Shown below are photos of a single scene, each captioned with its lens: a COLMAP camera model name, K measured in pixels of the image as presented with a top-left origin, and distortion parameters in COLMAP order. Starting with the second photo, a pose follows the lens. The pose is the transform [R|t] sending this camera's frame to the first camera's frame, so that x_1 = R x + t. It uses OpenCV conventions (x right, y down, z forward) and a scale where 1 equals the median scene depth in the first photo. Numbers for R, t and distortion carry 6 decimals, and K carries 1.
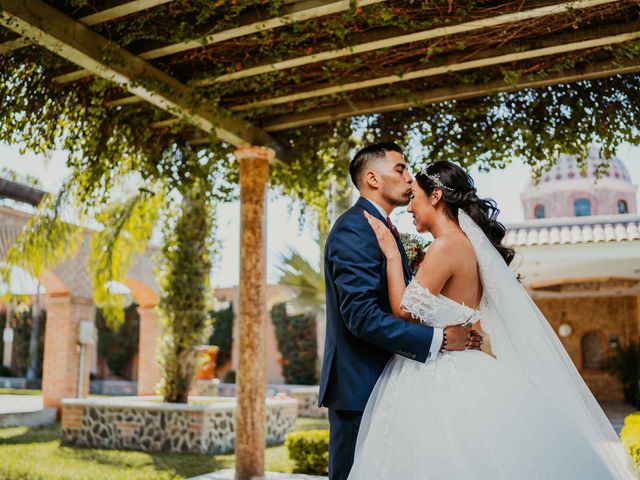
lens RADIAL K [[688.7, 0, 320.0], [0, 688.7, 240.0], [0, 0, 1]] dist [-0.188430, 0.222462]
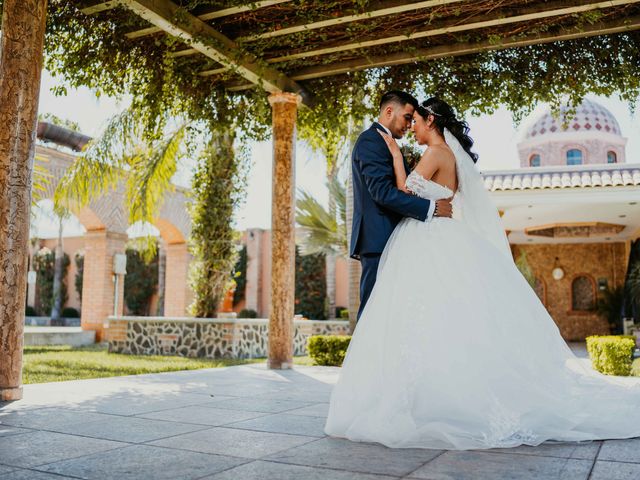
lens RADIAL K [[687.7, 0, 320.0], [0, 687.7, 240.0], [0, 0, 1]] dist [-0.189618, 0.218235]
pose [[0.999909, 0.011683, -0.006795, -0.024438], [-0.011214, 0.997796, 0.065398, 0.043078], [0.007544, -0.065316, 0.997836, -0.212112]]
